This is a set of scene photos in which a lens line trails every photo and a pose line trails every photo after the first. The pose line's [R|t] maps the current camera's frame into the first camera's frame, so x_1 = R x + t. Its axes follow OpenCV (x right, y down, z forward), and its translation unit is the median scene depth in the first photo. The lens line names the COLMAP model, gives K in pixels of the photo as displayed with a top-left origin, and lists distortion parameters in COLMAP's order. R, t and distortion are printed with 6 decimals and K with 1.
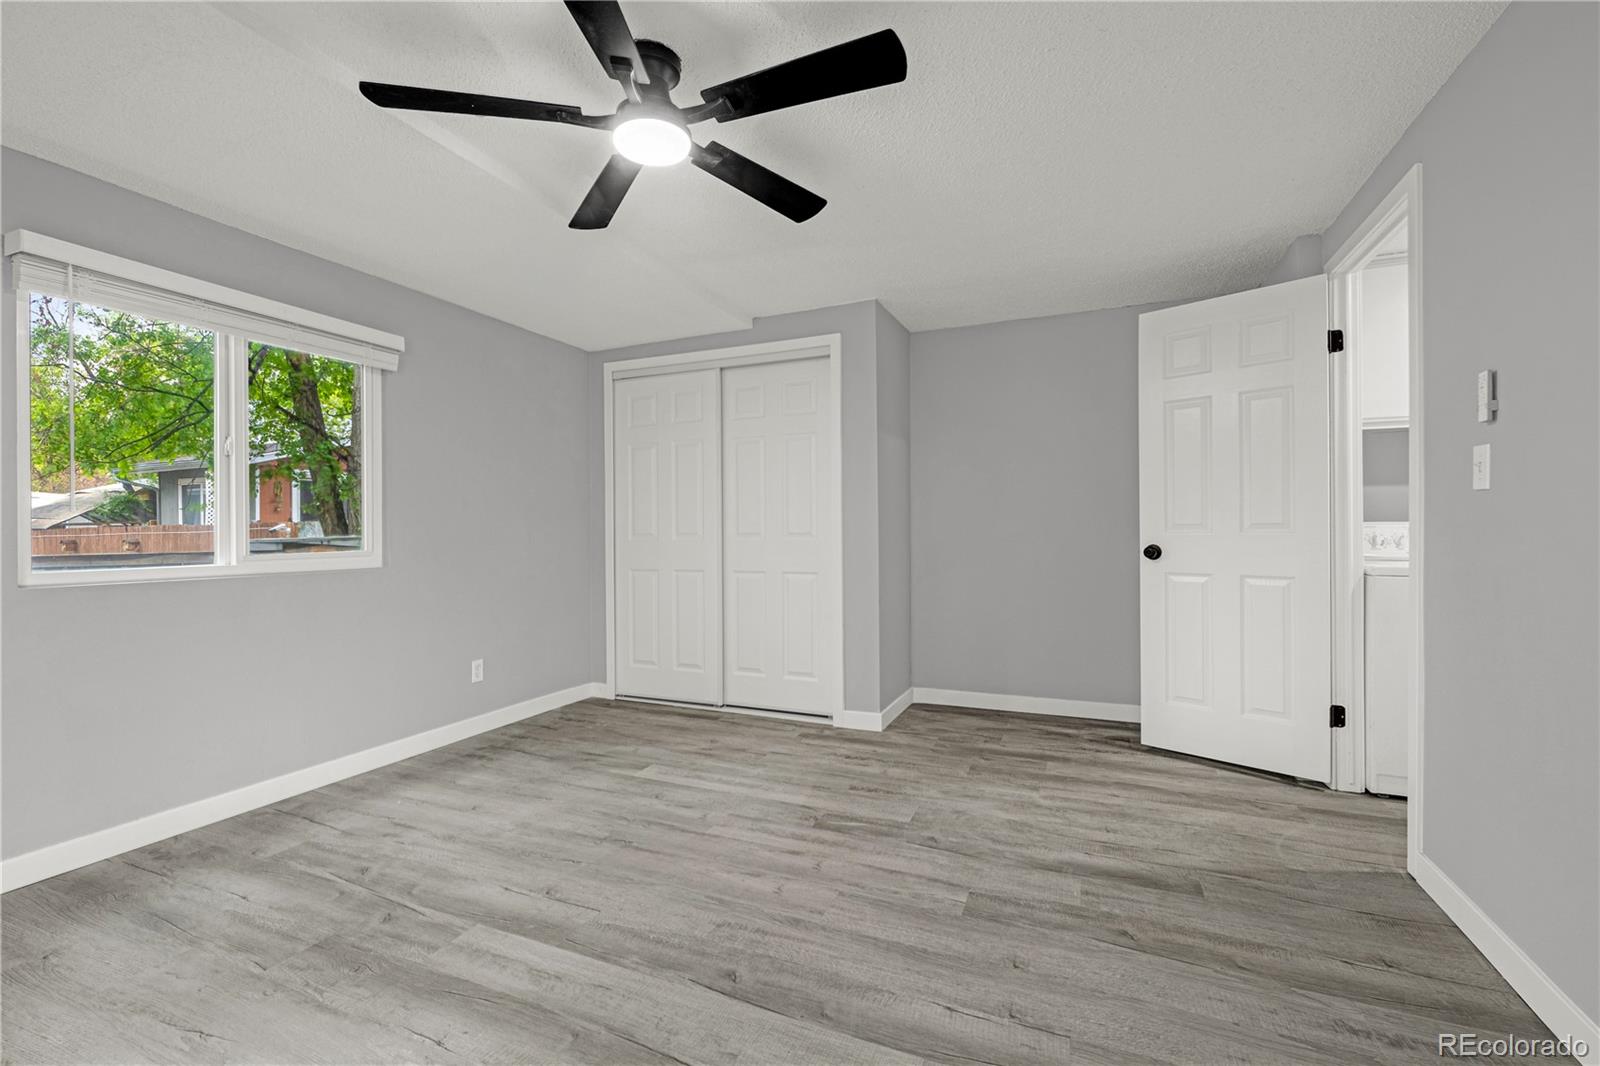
lens RADIAL K [[678.7, 0, 792.4], [0, 678.7, 530.5], [0, 0, 1]] dist [0.006672, -0.000288]
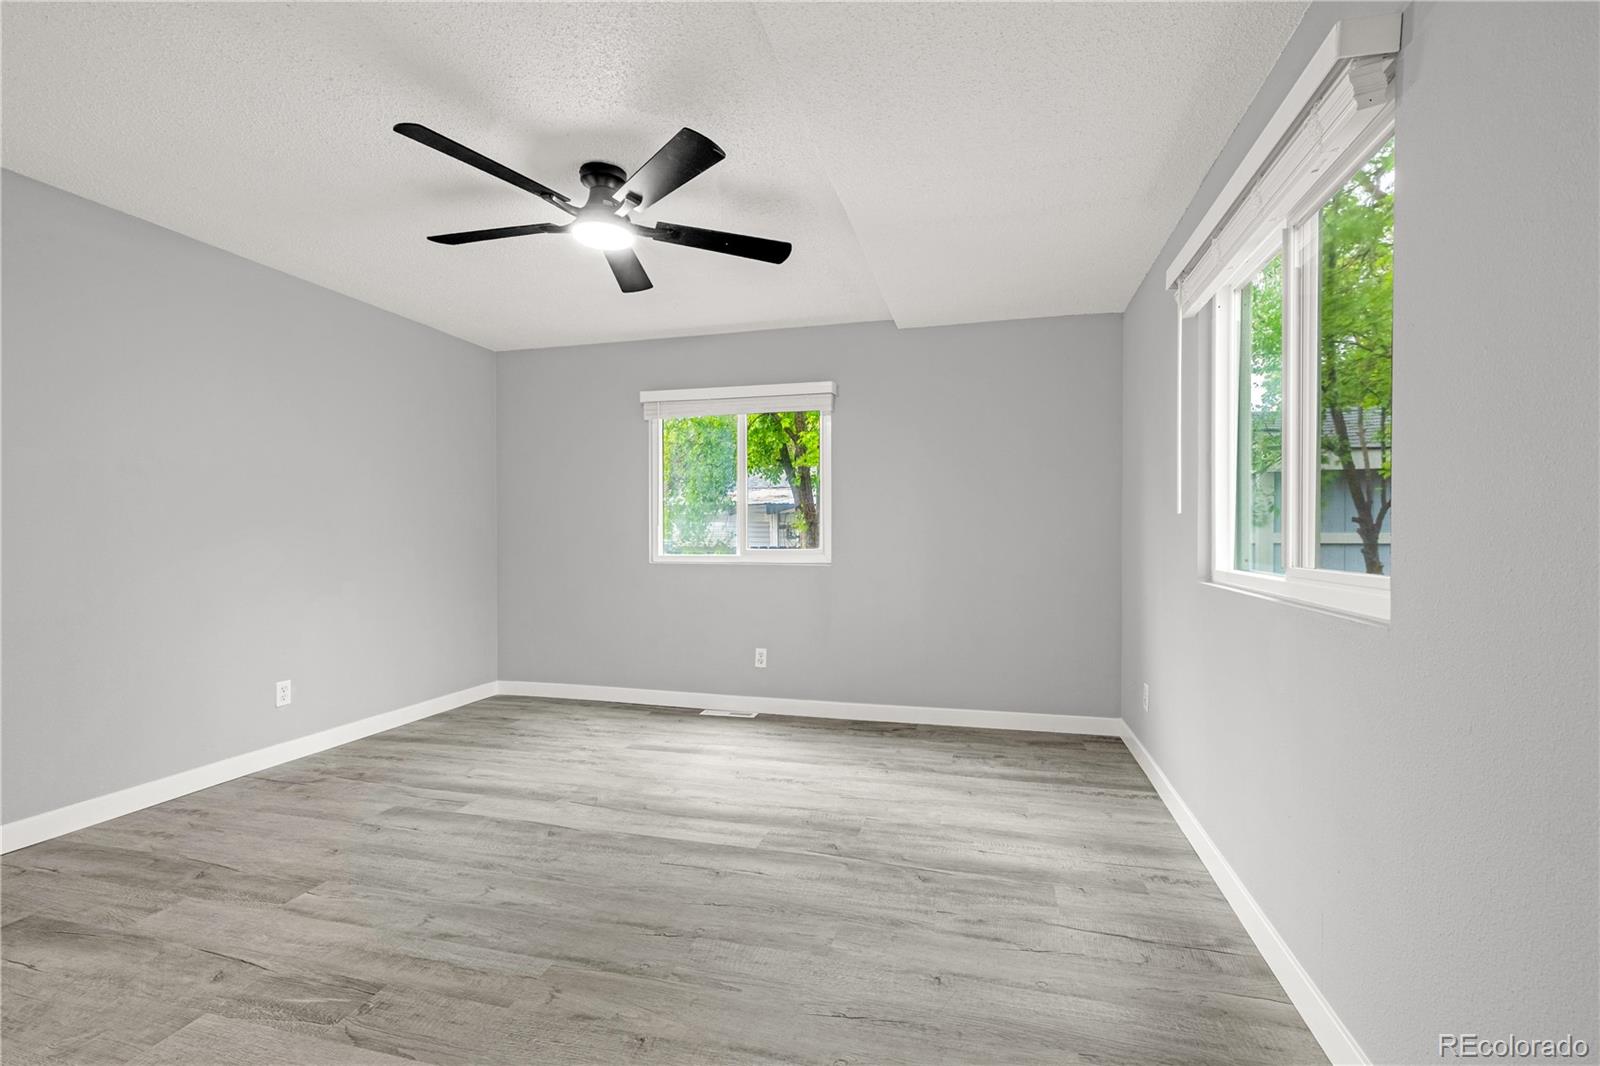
lens RADIAL K [[678.7, 0, 792.4], [0, 678.7, 530.5], [0, 0, 1]] dist [0.006672, -0.000288]
pose [[-0.989284, 0.006608, -0.145856, -0.311114], [0.007214, 0.999967, -0.003623, 0.000675], [0.145827, -0.004637, -0.989299, 1.990892]]
